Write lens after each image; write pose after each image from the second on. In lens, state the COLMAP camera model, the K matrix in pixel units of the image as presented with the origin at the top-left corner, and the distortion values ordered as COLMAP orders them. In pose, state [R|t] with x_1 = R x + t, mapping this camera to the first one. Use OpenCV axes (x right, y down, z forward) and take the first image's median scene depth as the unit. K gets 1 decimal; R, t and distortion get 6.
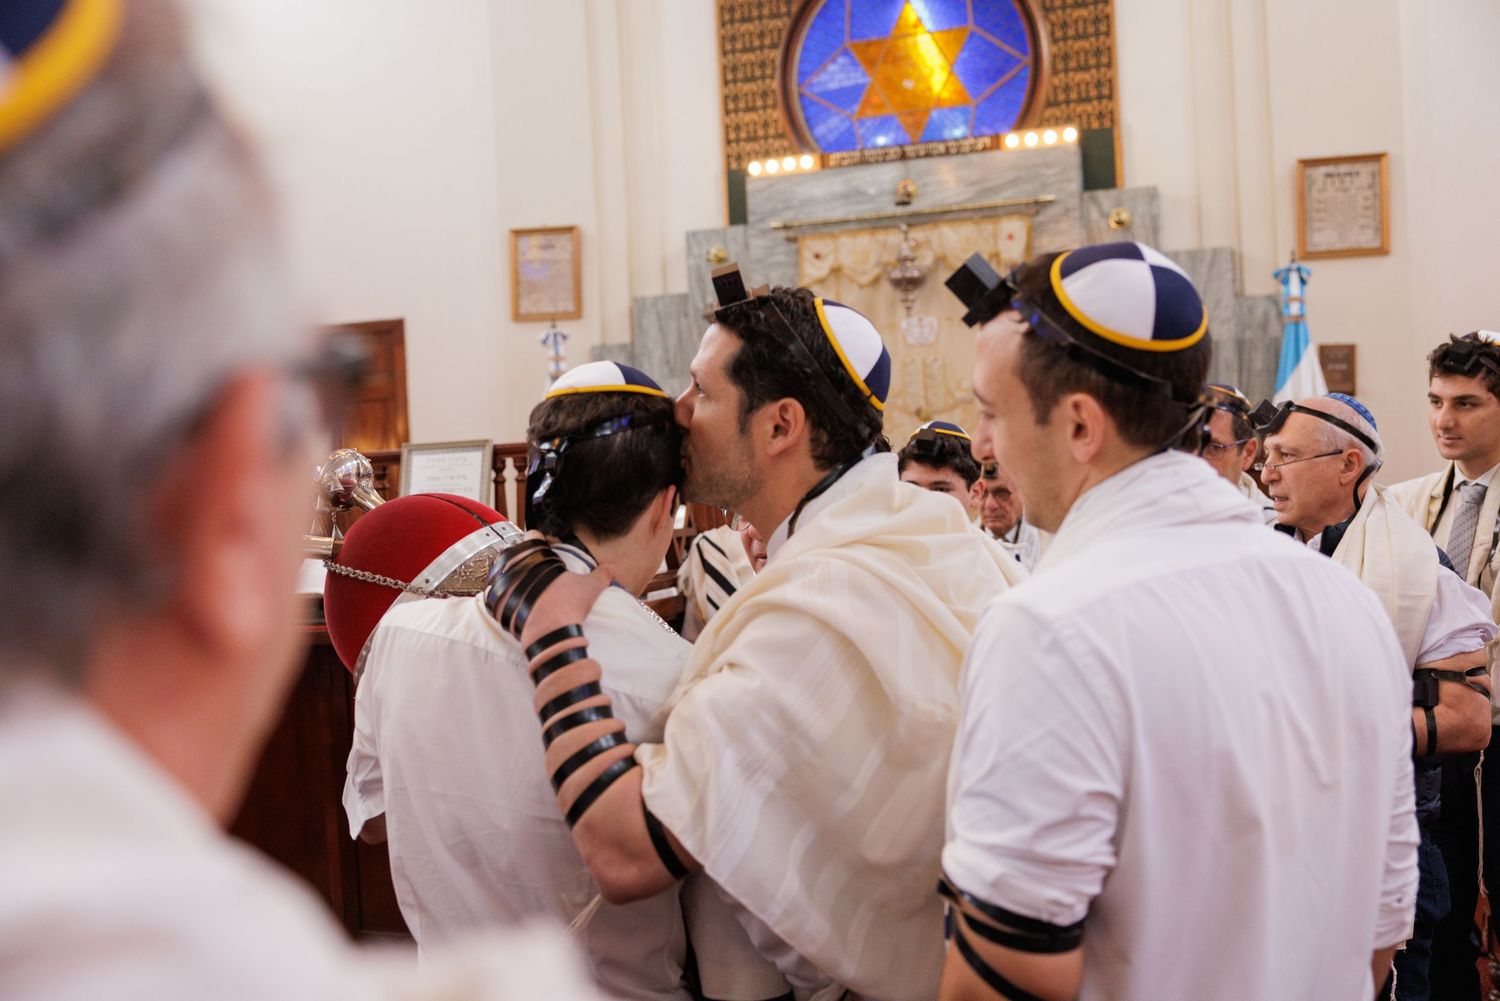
lens RADIAL K [[1710.5, 0, 750.6], [0, 1710.5, 499.1], [0, 0, 1]] dist [0.013723, 0.000000]
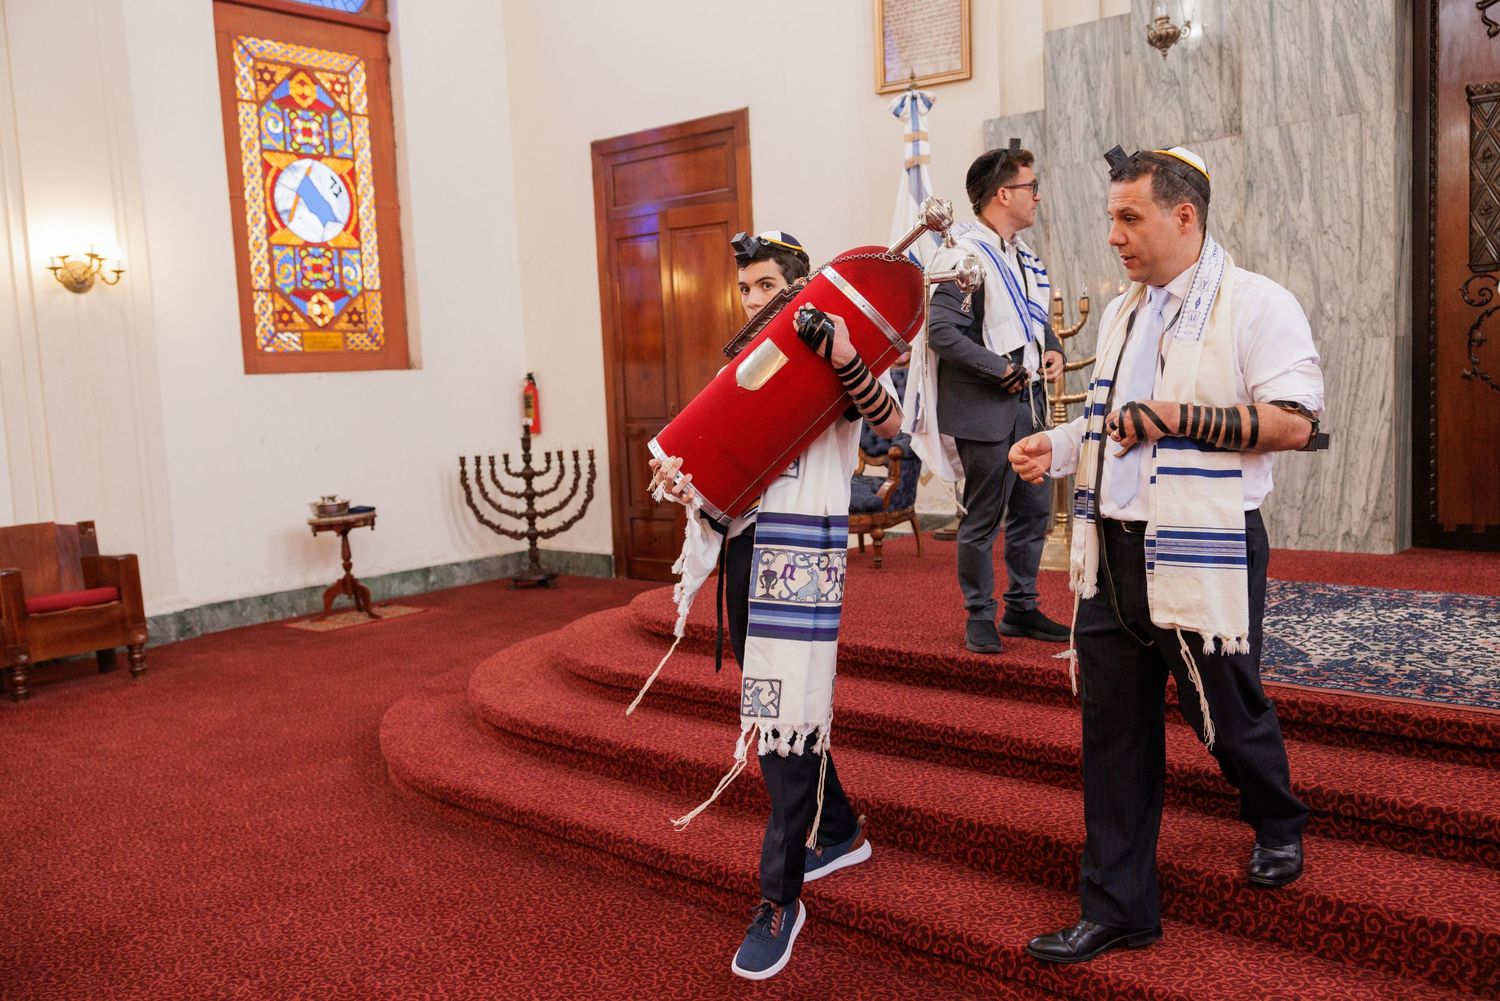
lens RADIAL K [[1363.3, 0, 753.0], [0, 1363.3, 495.8], [0, 0, 1]] dist [0.032361, 0.000000]
pose [[0.916982, 0.039506, -0.396968, 0.041096], [-0.000561, 0.995211, 0.097747, 0.001507], [0.398928, -0.089409, 0.912613, 0.518072]]
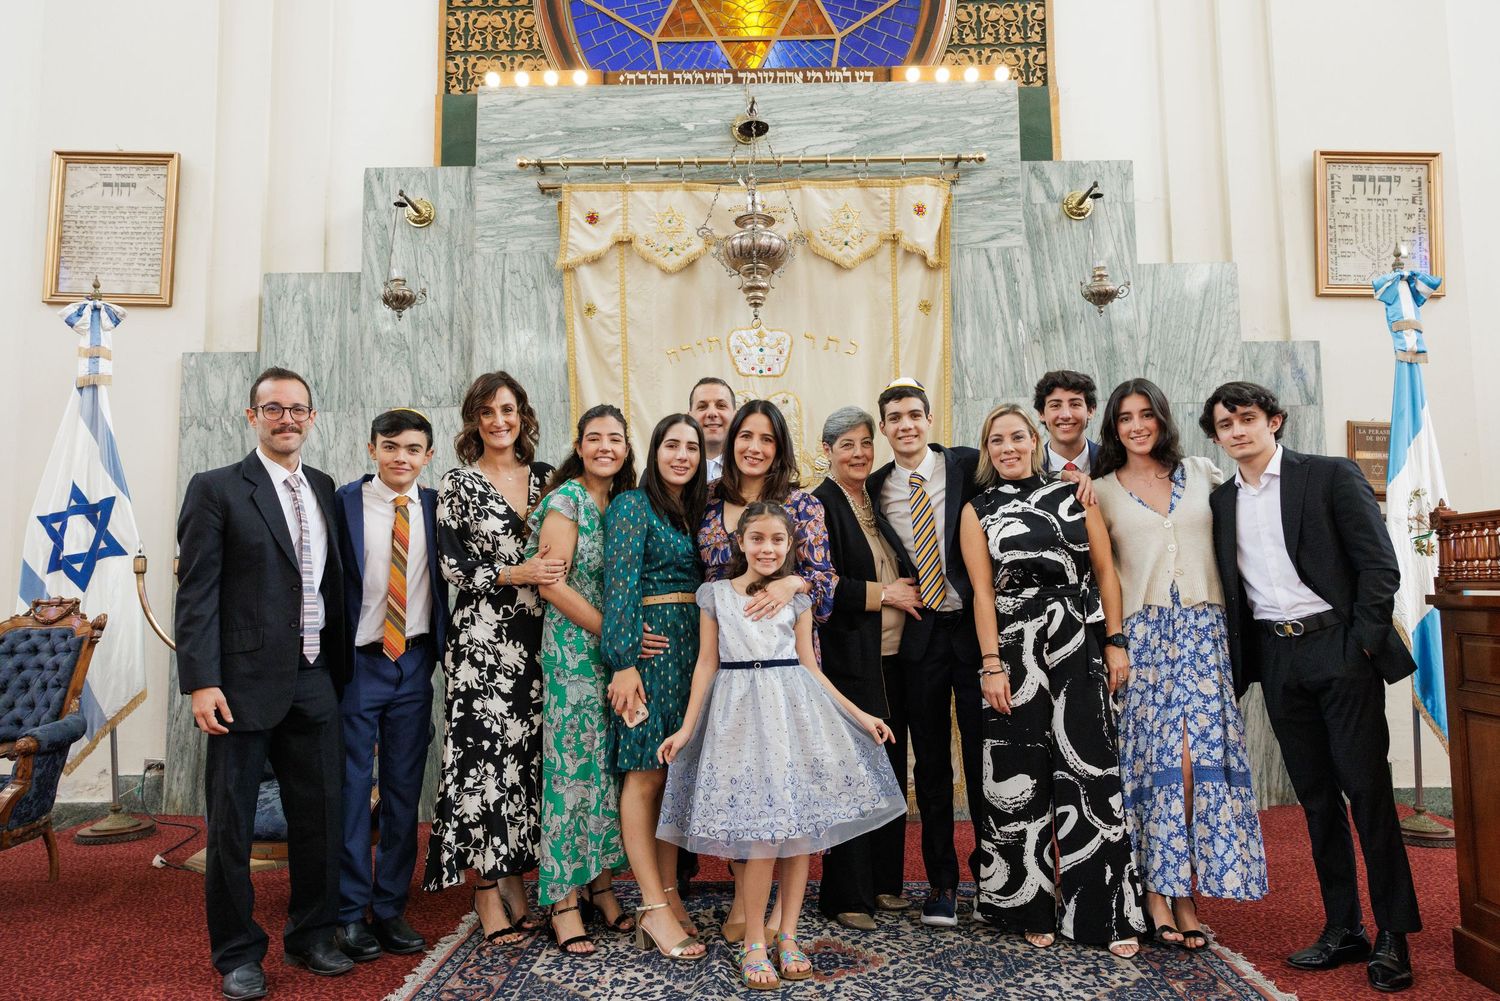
lens RADIAL K [[1052.3, 0, 766.3], [0, 1052.3, 495.9], [0, 0, 1]] dist [0.009336, 0.001555]
pose [[0.956428, 0.065690, 0.284483, -0.001319], [-0.033825, 0.992730, -0.115512, -0.005524], [-0.290003, 0.100857, 0.951696, 0.648719]]
